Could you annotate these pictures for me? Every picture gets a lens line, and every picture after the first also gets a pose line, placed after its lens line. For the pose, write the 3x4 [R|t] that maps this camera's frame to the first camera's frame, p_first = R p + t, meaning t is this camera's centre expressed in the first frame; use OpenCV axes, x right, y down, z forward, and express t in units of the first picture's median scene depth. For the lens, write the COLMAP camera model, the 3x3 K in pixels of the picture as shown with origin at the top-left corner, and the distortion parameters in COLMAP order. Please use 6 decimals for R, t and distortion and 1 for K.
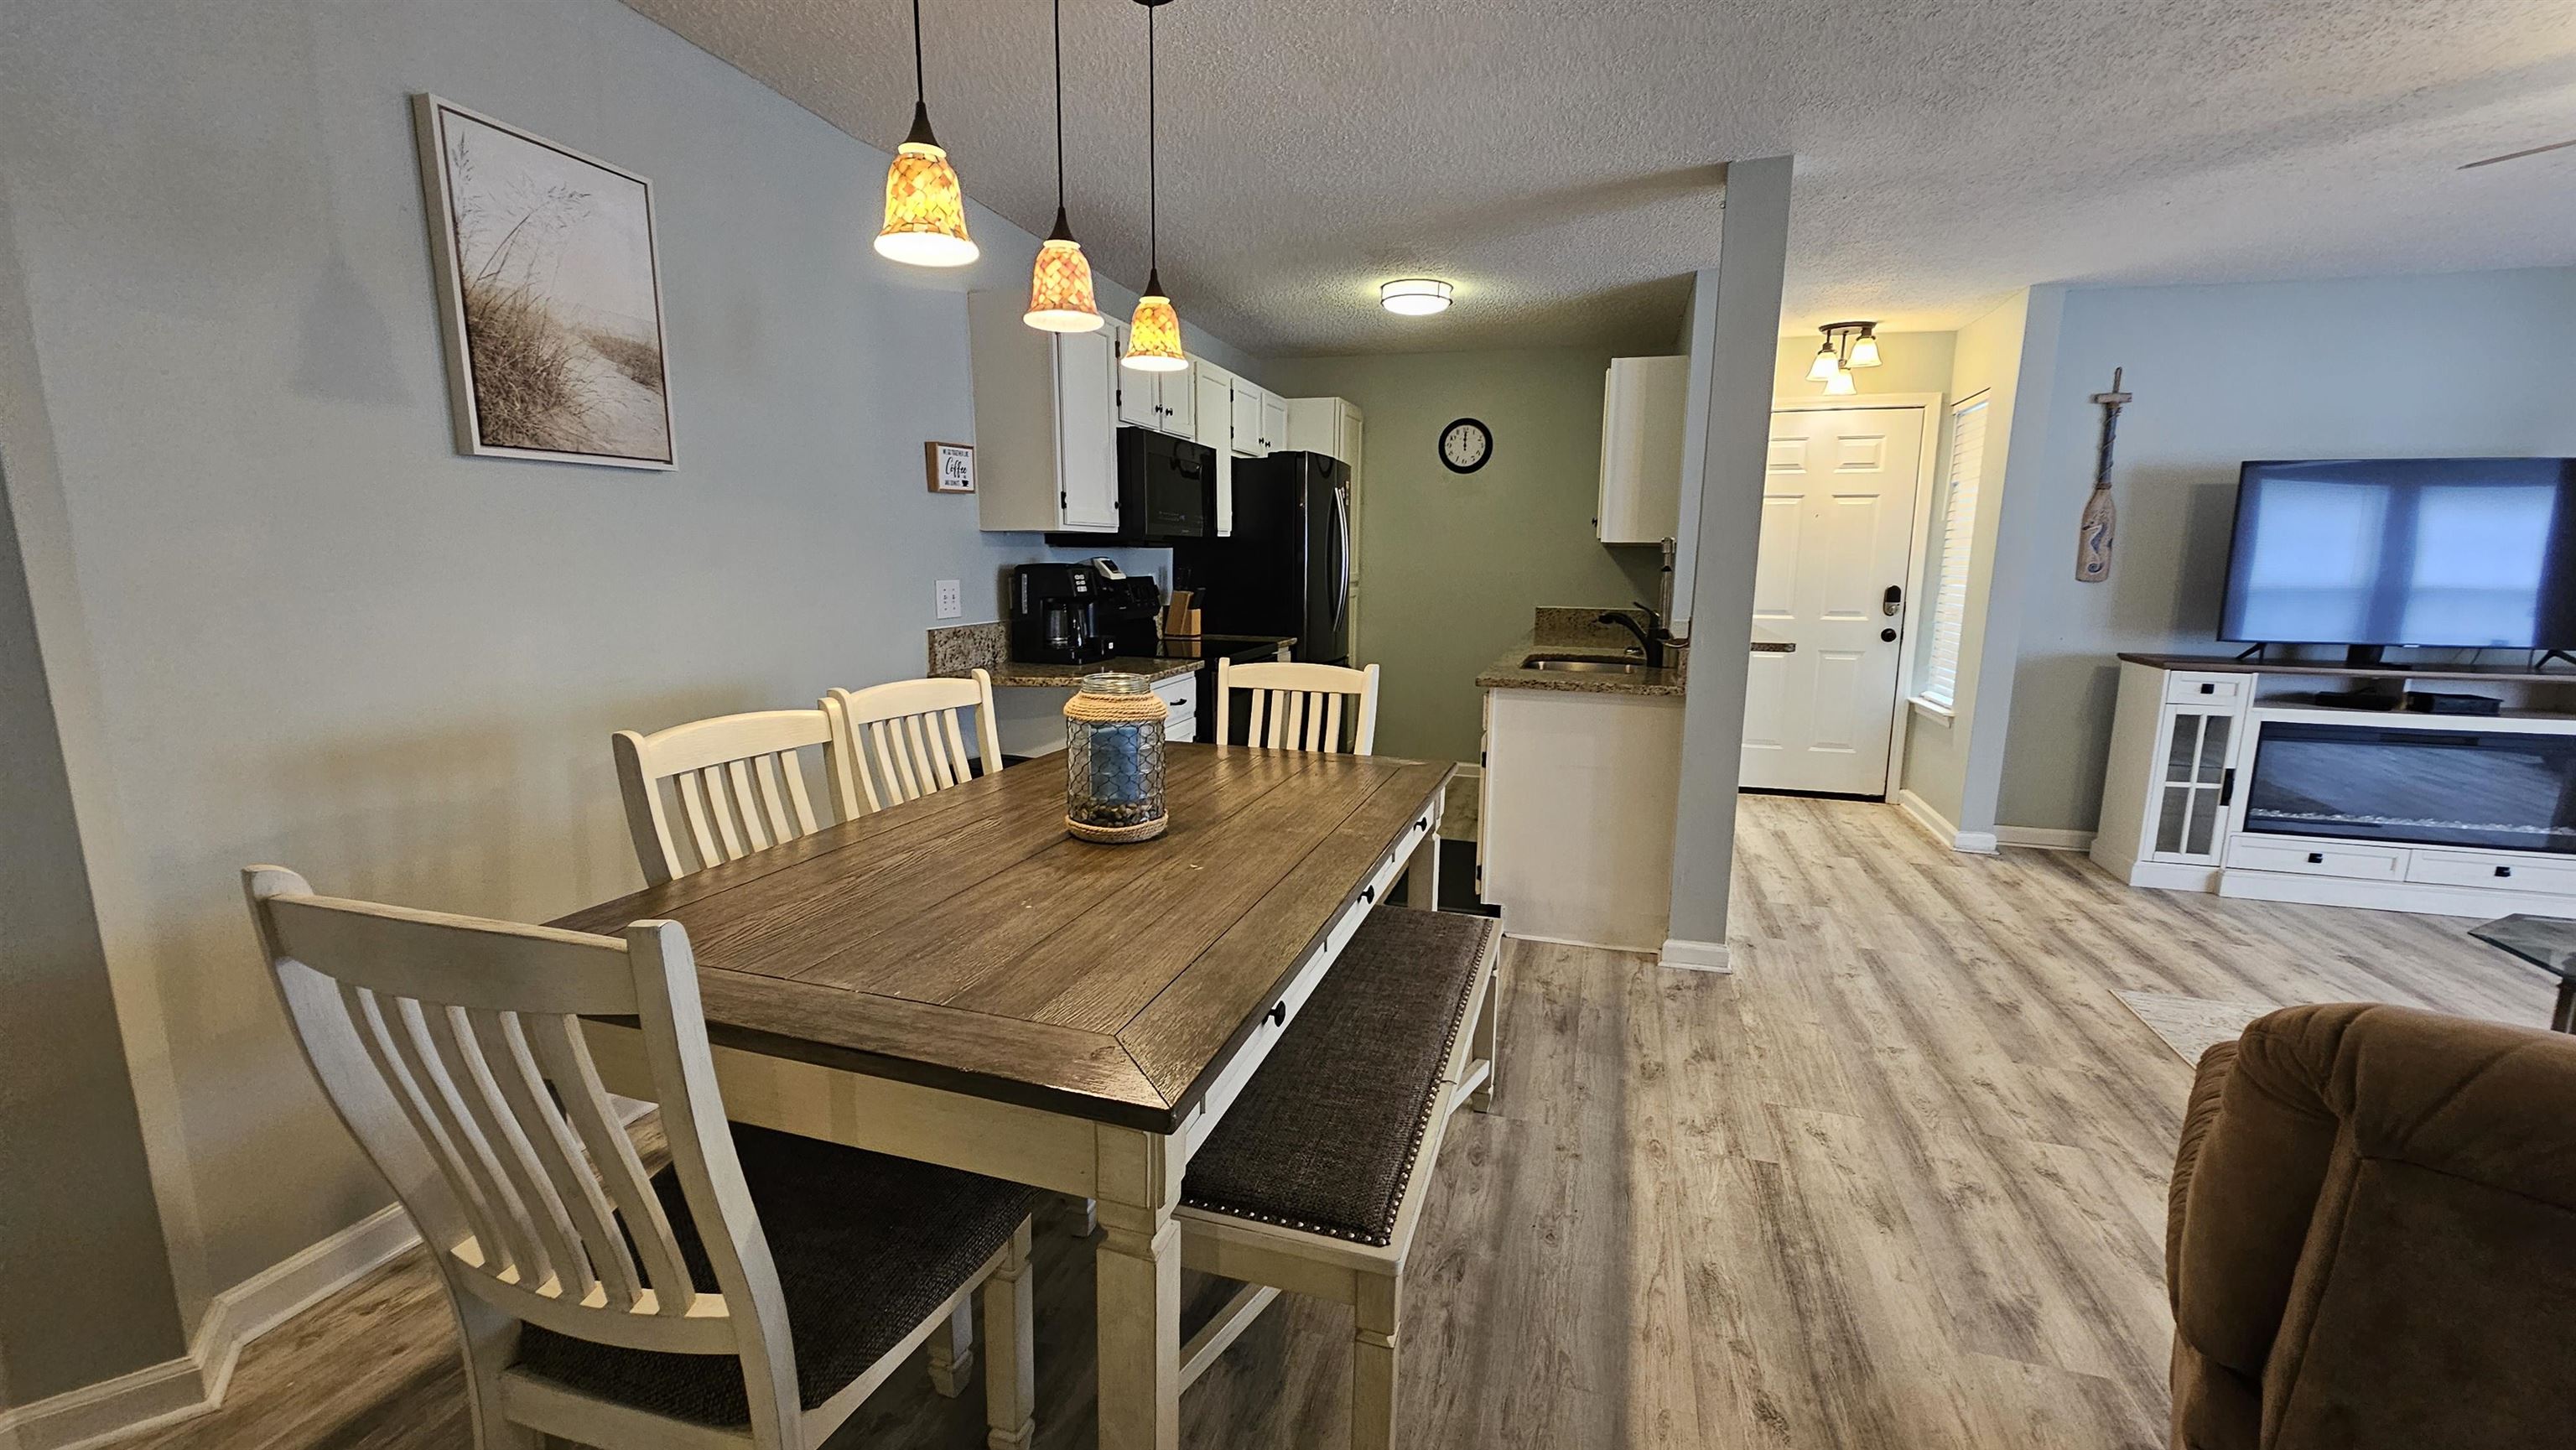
lens RADIAL K [[1052.6, 0, 1280.9], [0, 1052.6, 742.8], [0, 0, 1]] dist [-0.001680, -0.000310]
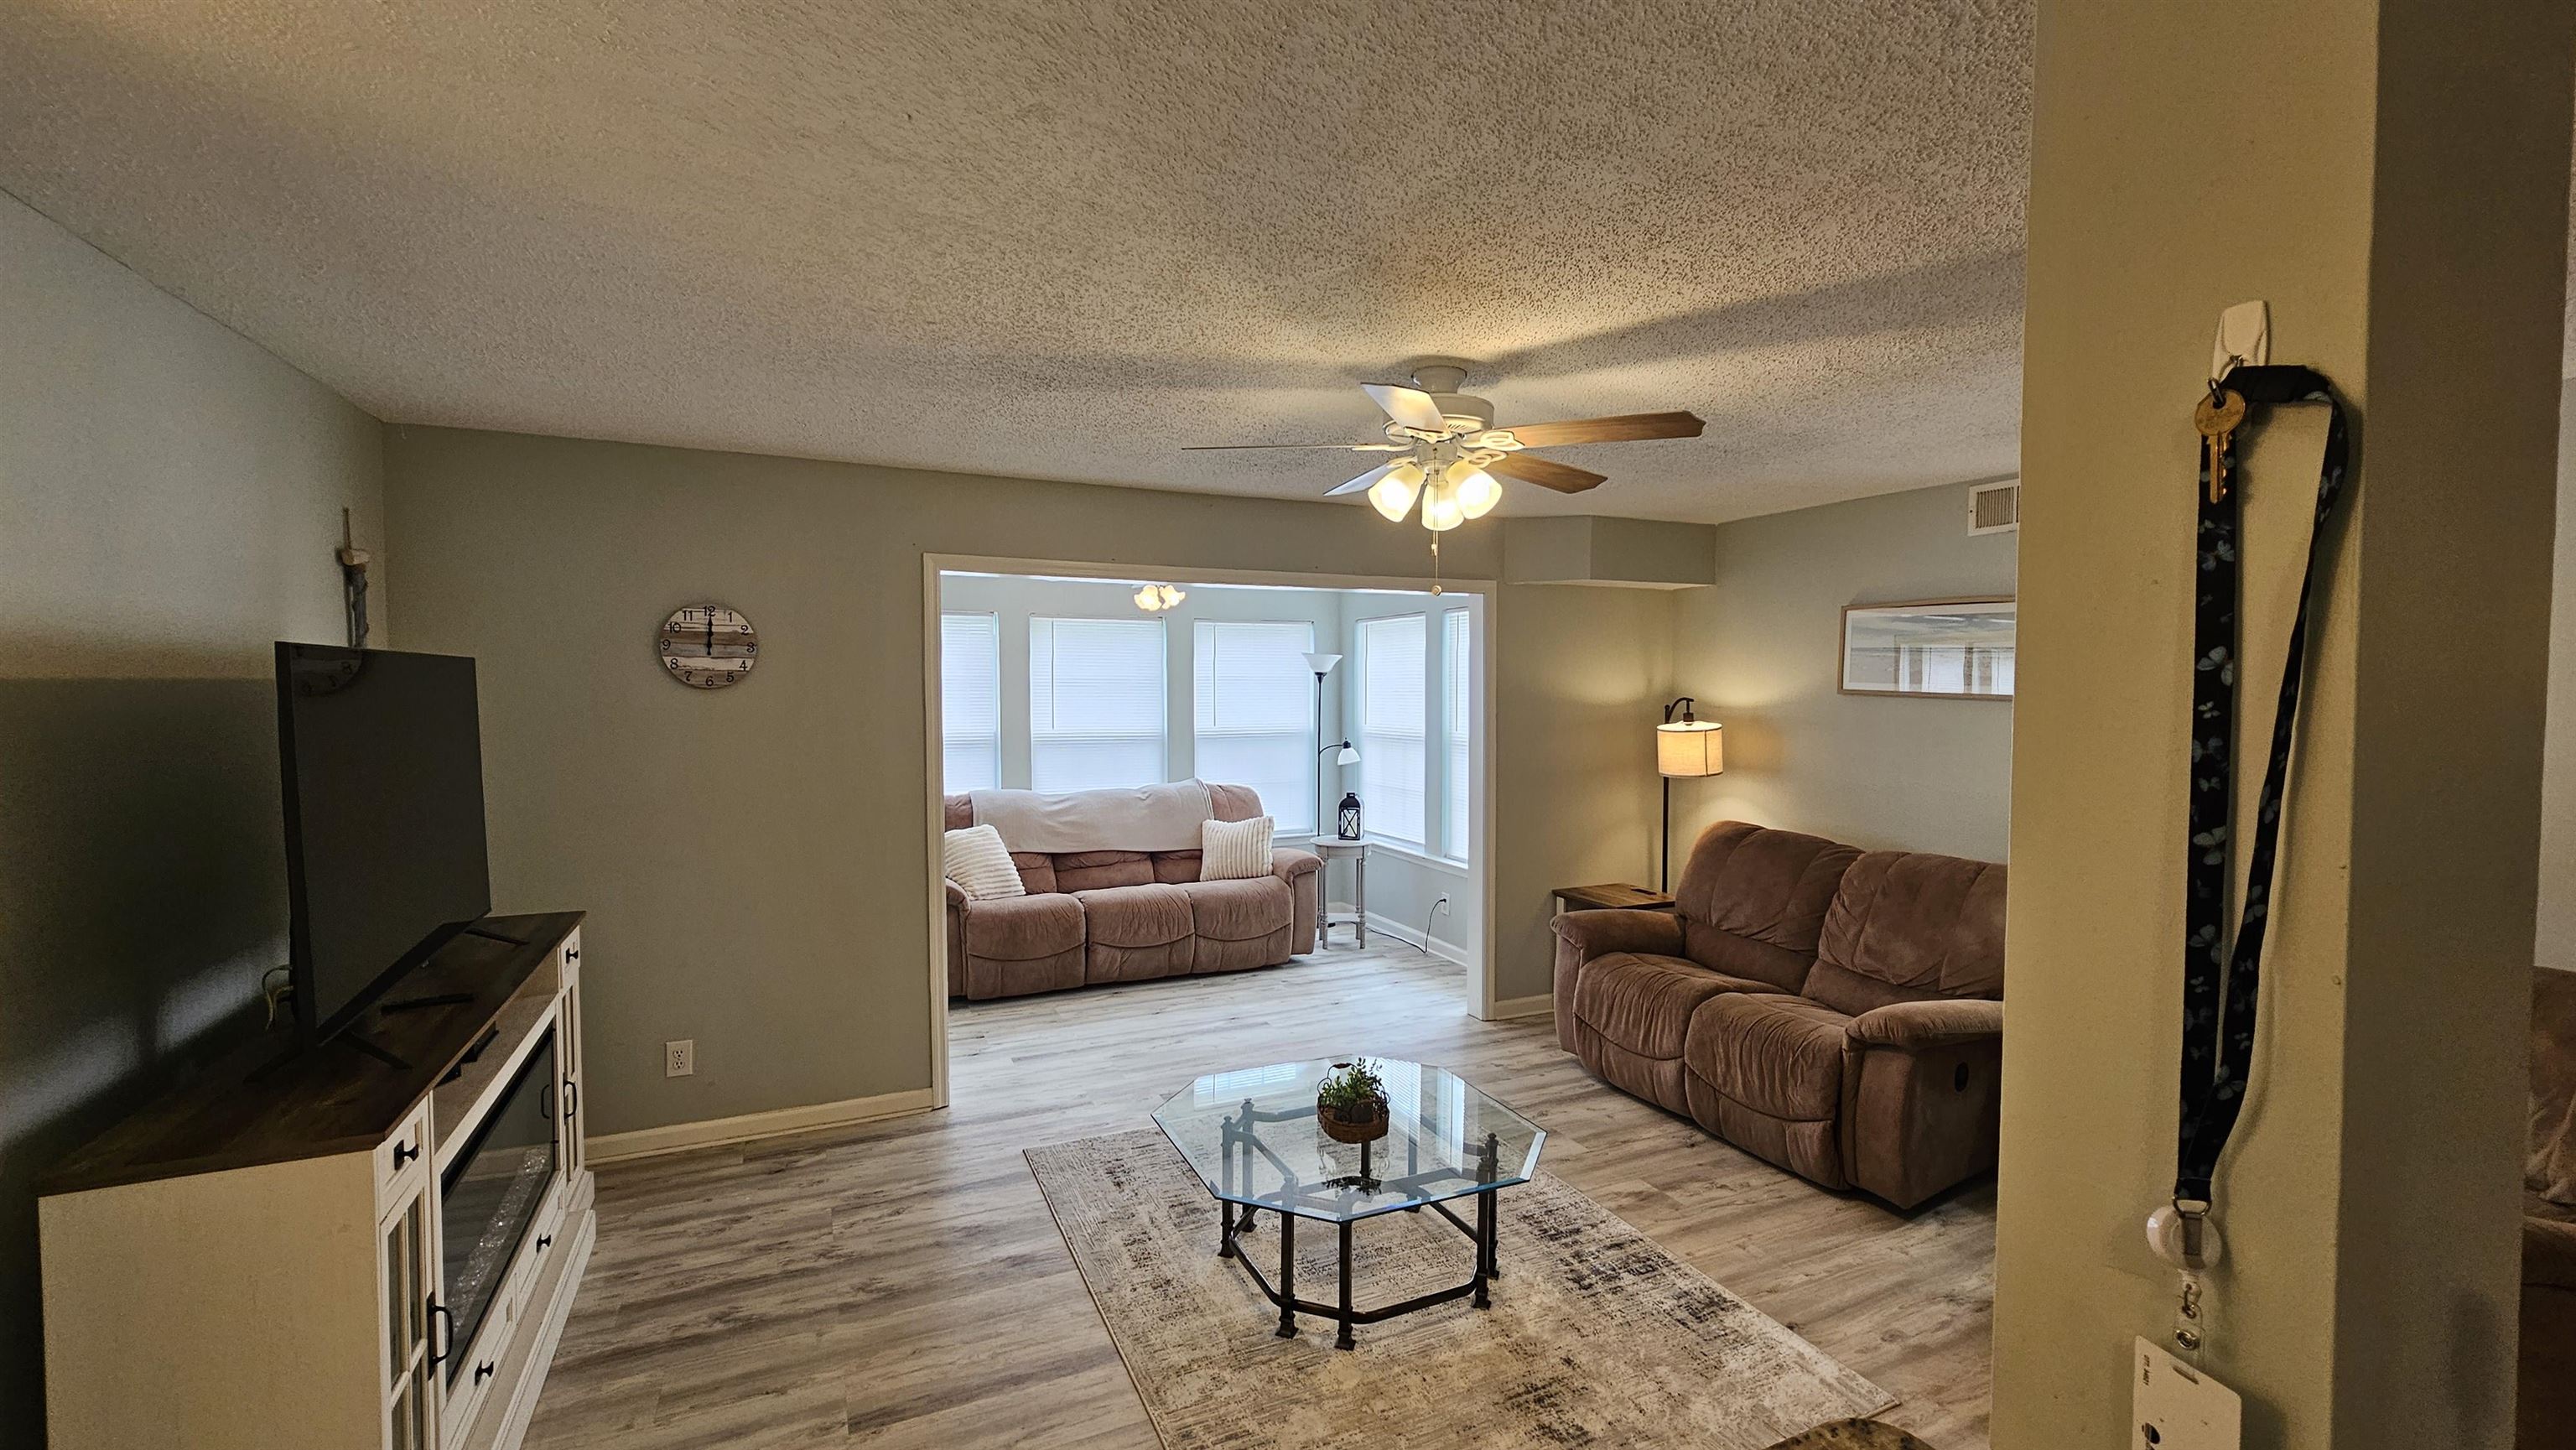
lens RADIAL K [[1052.6, 0, 1282.3], [0, 1052.6, 729.8], [0, 0, 1]] dist [-0.001680, -0.000310]
pose [[-0.668485, -0.038957, 0.742705, 0.342011], [0.124584, 0.978651, 0.163467, -0.272058], [-0.733217, 0.201804, -0.649360, 1.059555]]
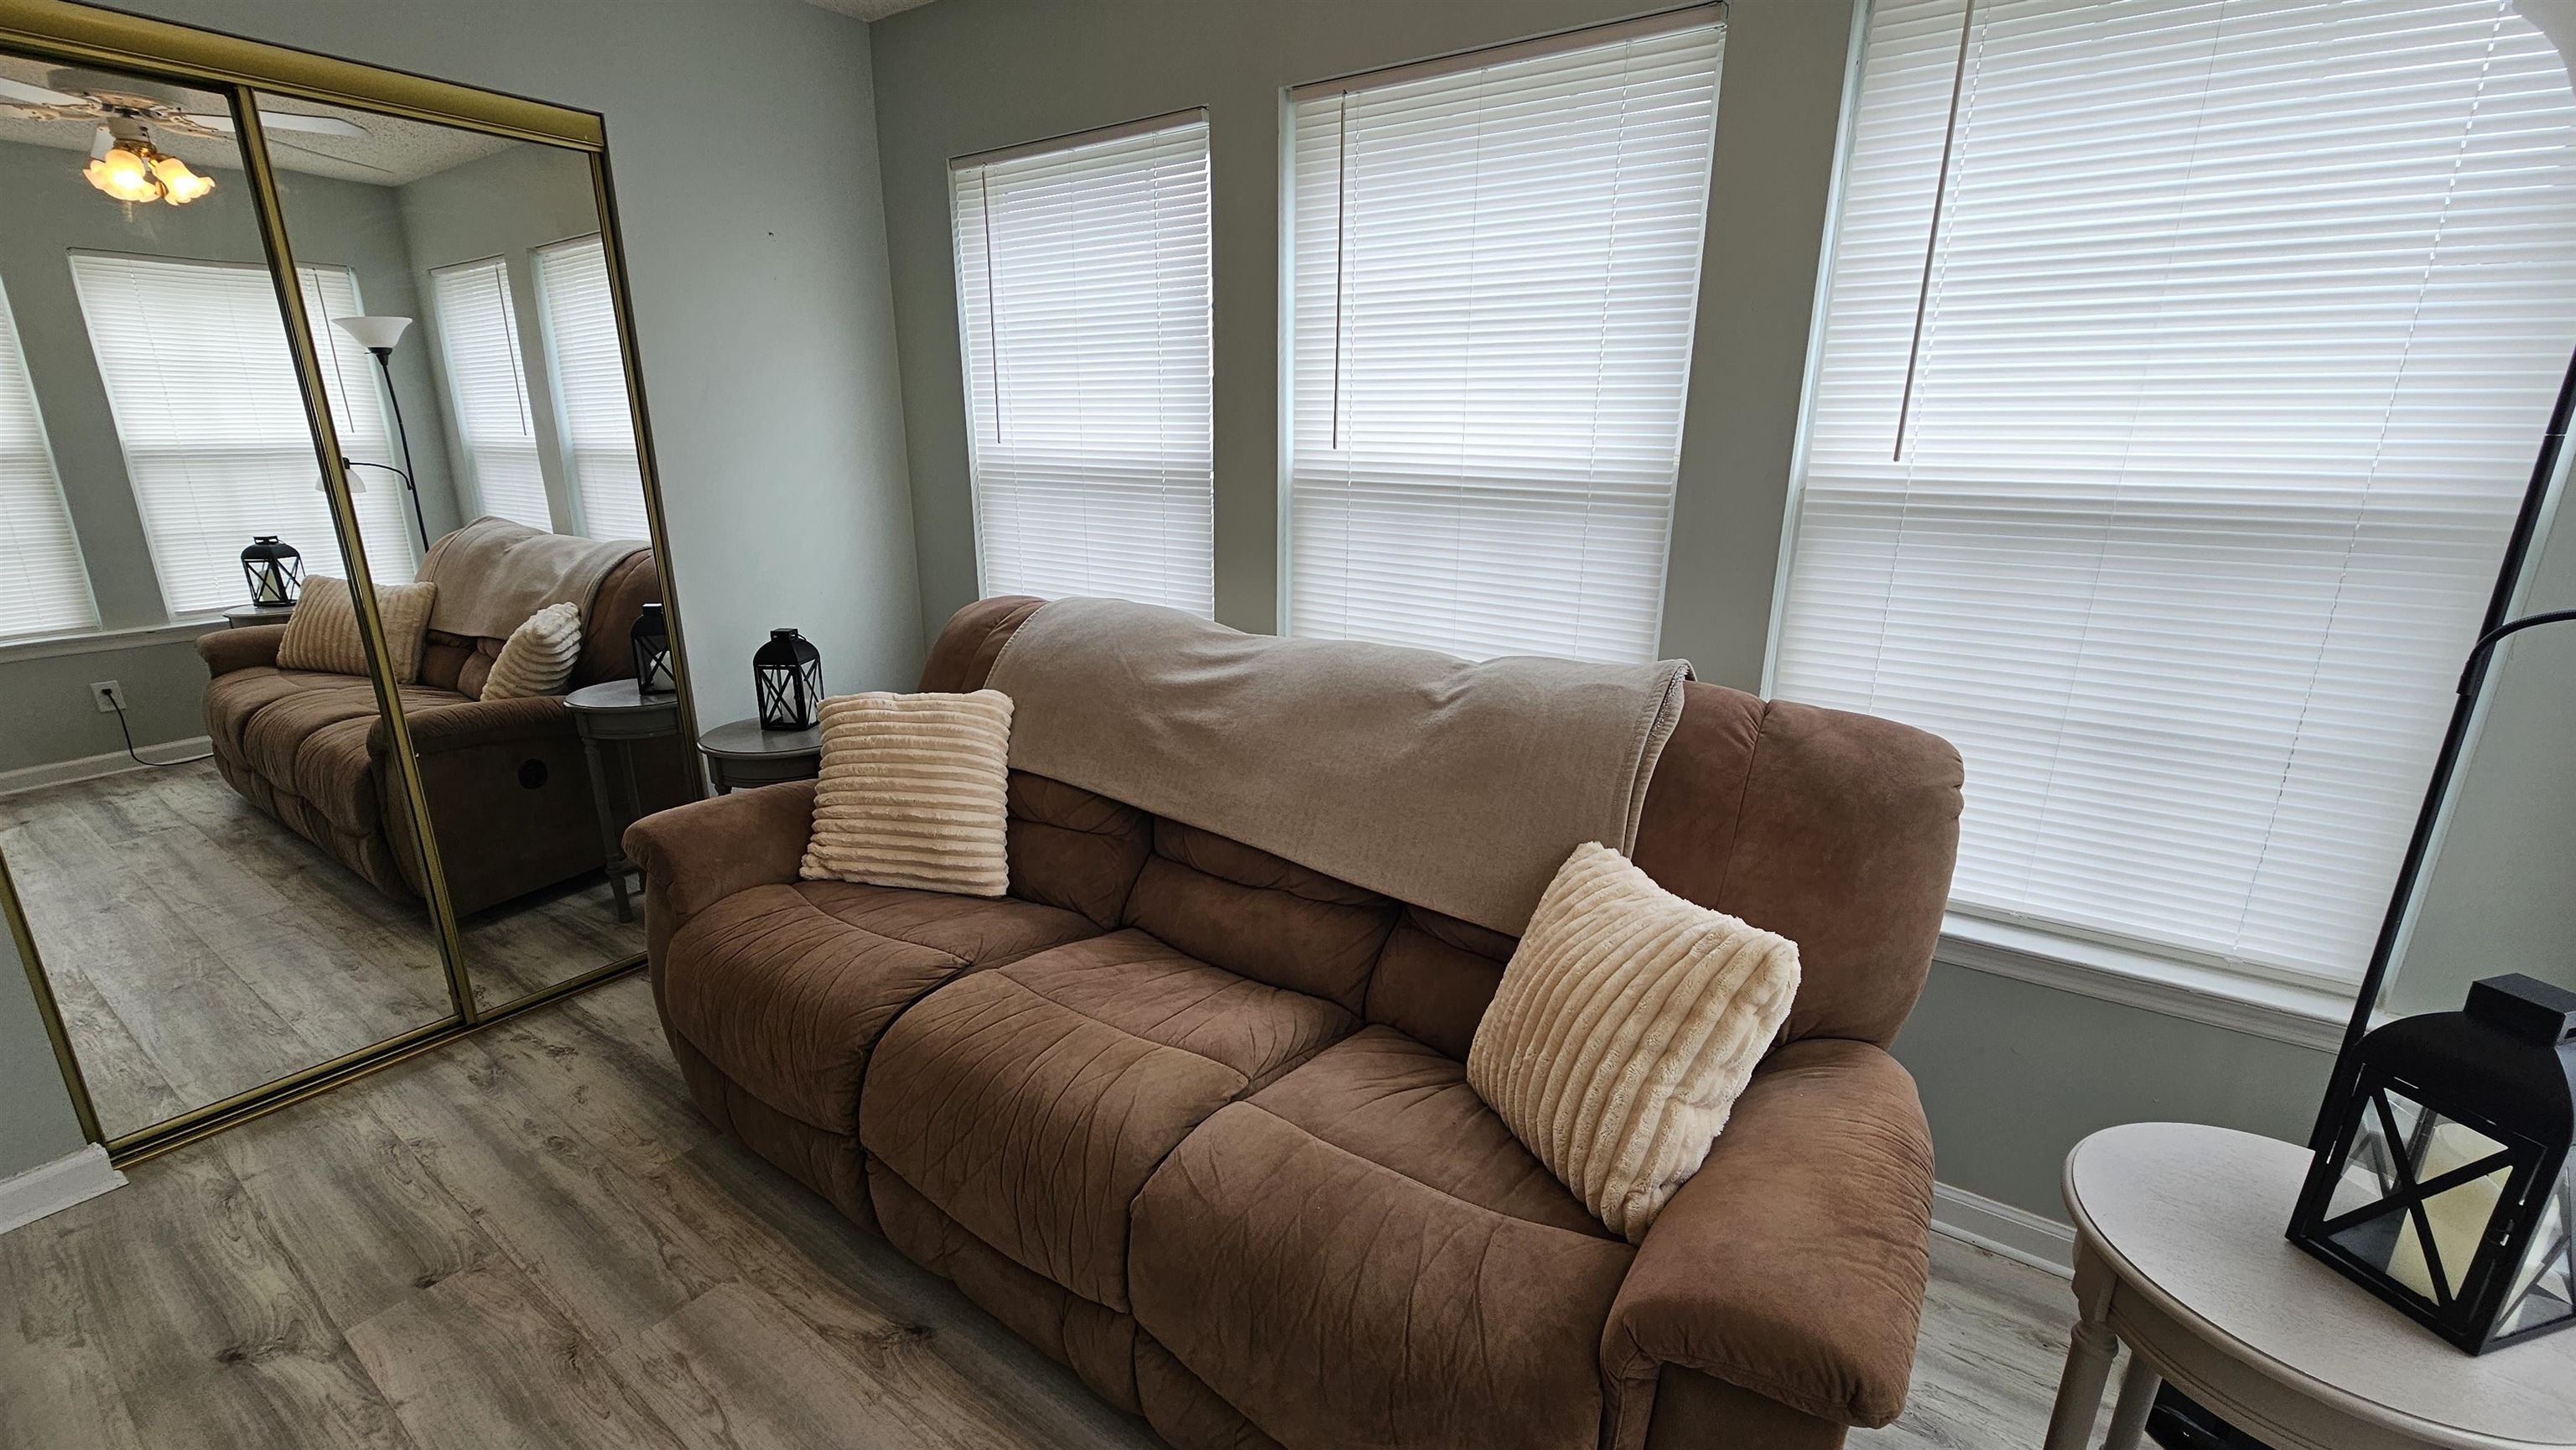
lens RADIAL K [[1052.6, 0, 1279.7], [0, 1052.6, 737.3], [0, 0, 1]] dist [-0.001680, -0.000310]
pose [[0.311406, -0.272165, 0.910468, 1.283608], [0.165306, 0.959015, 0.230138, -0.020821], [-0.935789, 0.078840, 0.343633, 0.033203]]
